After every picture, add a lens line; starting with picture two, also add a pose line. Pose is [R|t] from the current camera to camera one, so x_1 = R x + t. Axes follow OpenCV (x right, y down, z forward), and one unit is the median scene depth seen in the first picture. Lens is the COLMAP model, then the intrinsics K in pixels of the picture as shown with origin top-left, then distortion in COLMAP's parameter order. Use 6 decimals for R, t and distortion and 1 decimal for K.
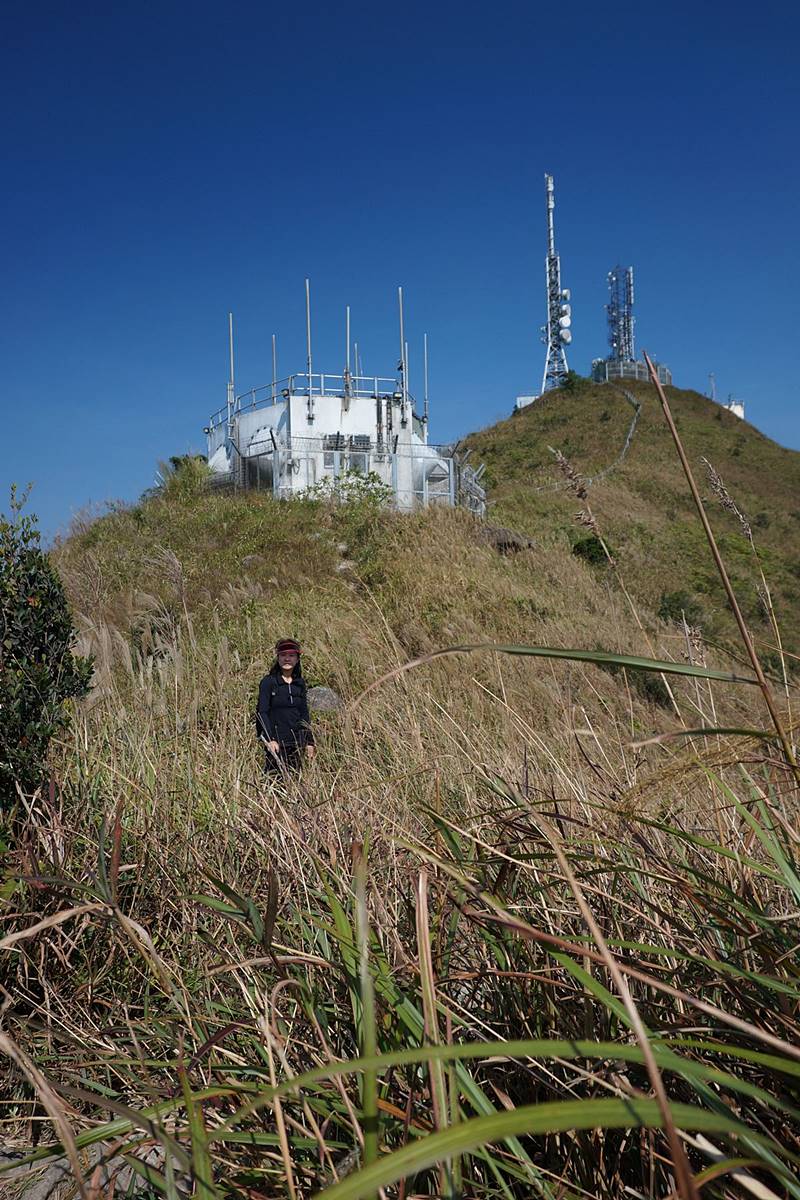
lens RADIAL K [[819.2, 0, 394.9], [0, 819.2, 596.4], [0, 0, 1]] dist [-0.052751, 0.026127]
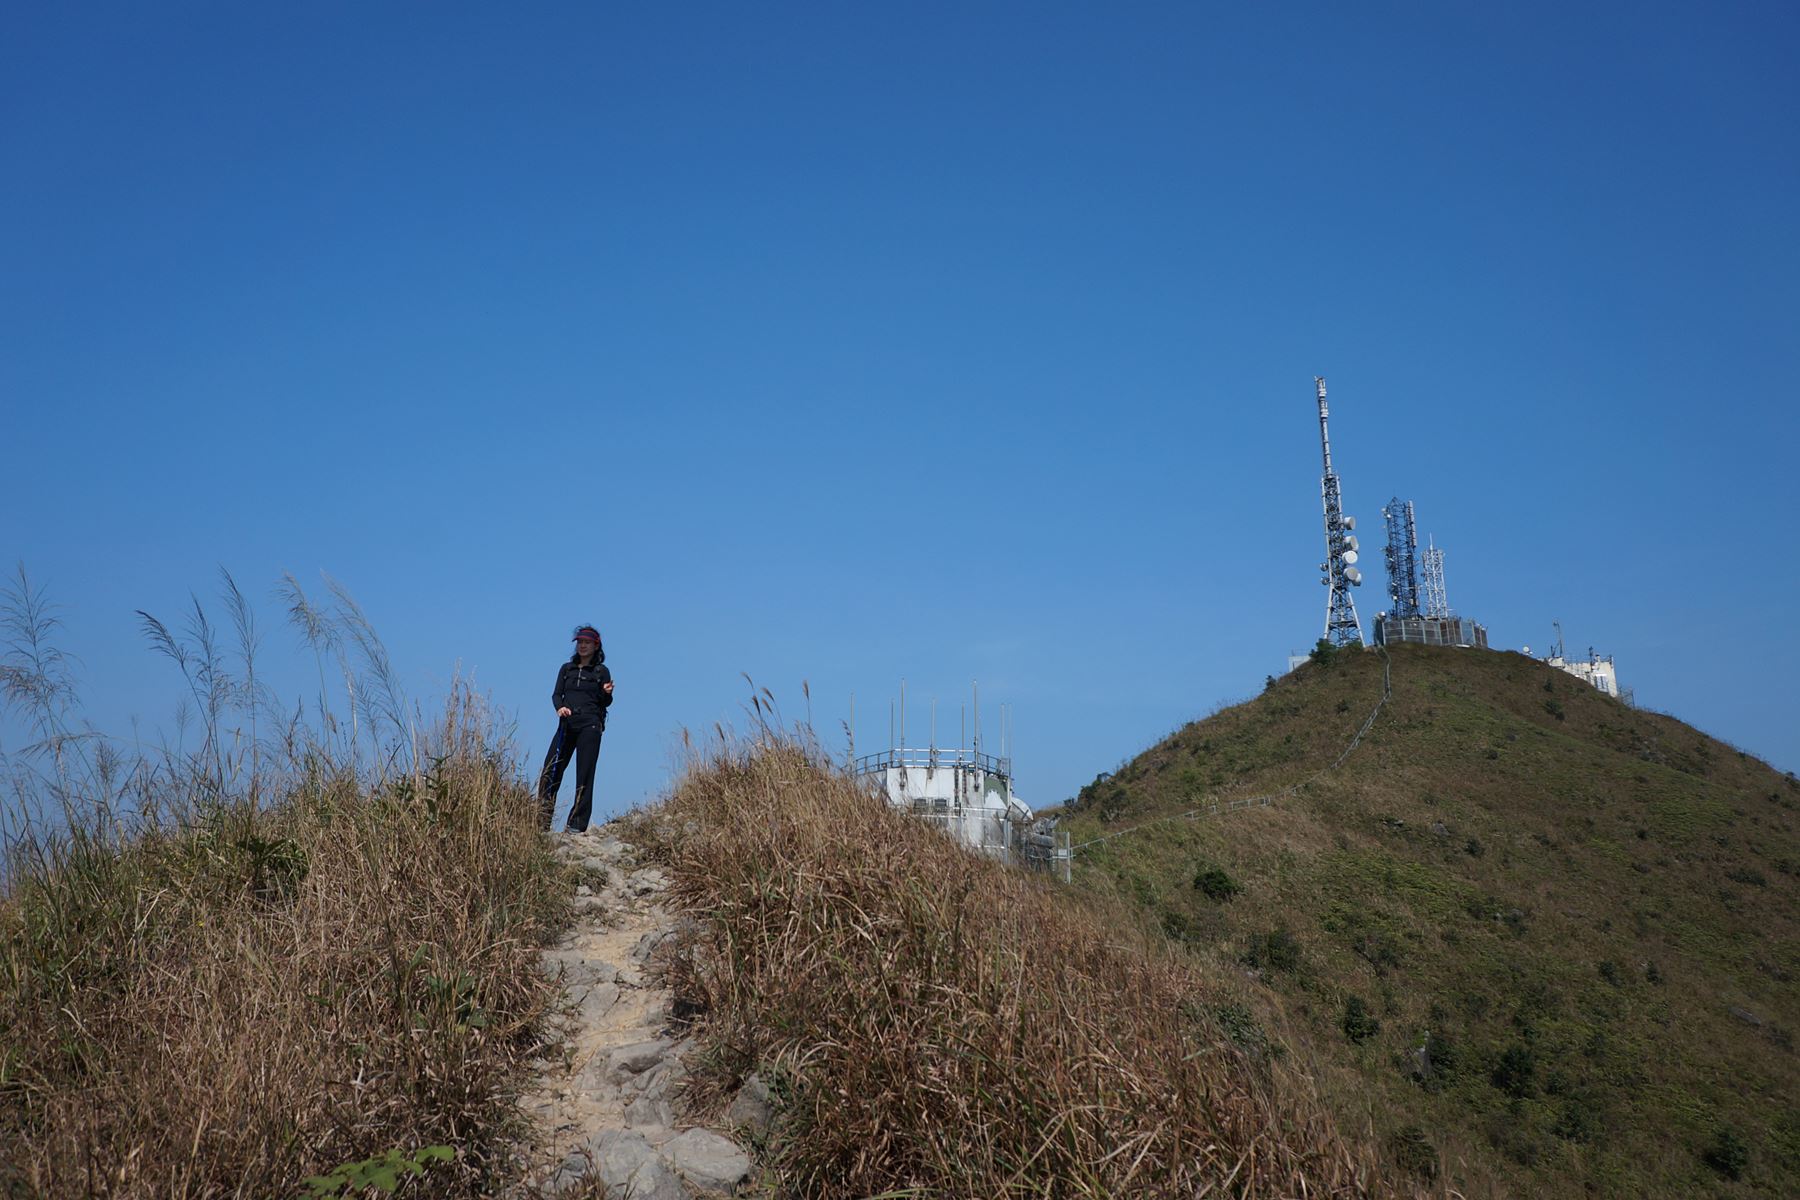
lens RADIAL K [[1228.8, 0, 903.8], [0, 1228.8, 589.7], [0, 0, 1]] dist [-0.052751, 0.026127]
pose [[0.972597, -0.027264, -0.230894, 0.246939], [-0.032998, 0.966860, -0.253165, -0.016110], [0.230144, 0.253847, 0.939465, -0.631491]]
